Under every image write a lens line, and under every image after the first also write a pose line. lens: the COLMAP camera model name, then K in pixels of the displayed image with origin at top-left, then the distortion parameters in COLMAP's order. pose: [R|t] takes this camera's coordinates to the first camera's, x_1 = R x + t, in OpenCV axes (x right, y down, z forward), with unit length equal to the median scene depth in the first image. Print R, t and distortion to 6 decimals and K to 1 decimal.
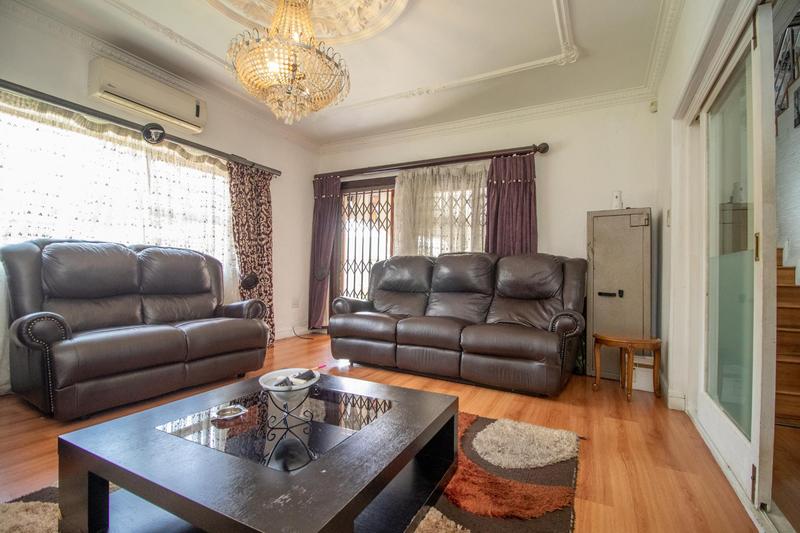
lens RADIAL K [[371.1, 0, 403.8], [0, 371.1, 265.9], [0, 0, 1]] dist [-0.009119, -0.001794]
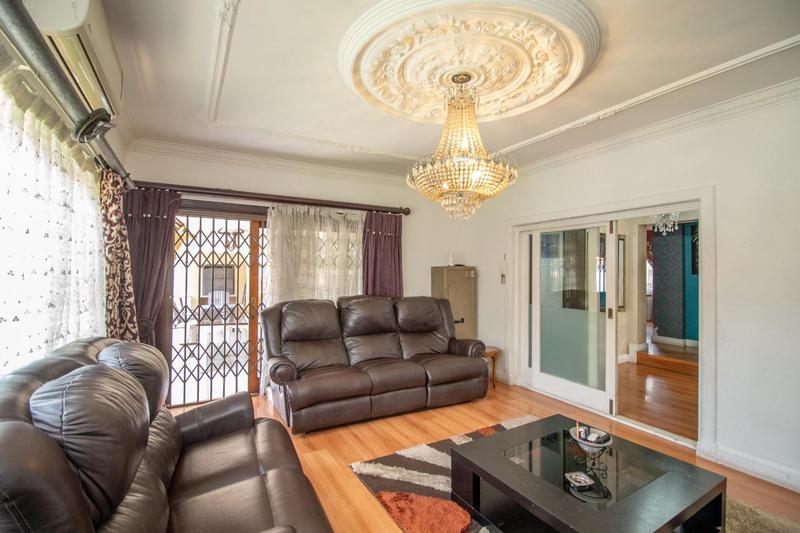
lens RADIAL K [[371.1, 0, 397.9], [0, 371.1, 265.9], [0, 0, 1]] dist [-0.009119, -0.001794]
pose [[0.543283, -0.011052, 0.839477, -0.727488], [-0.013282, 0.999675, 0.021757, -0.153844], [-0.839445, -0.022970, 0.542960, 0.316553]]
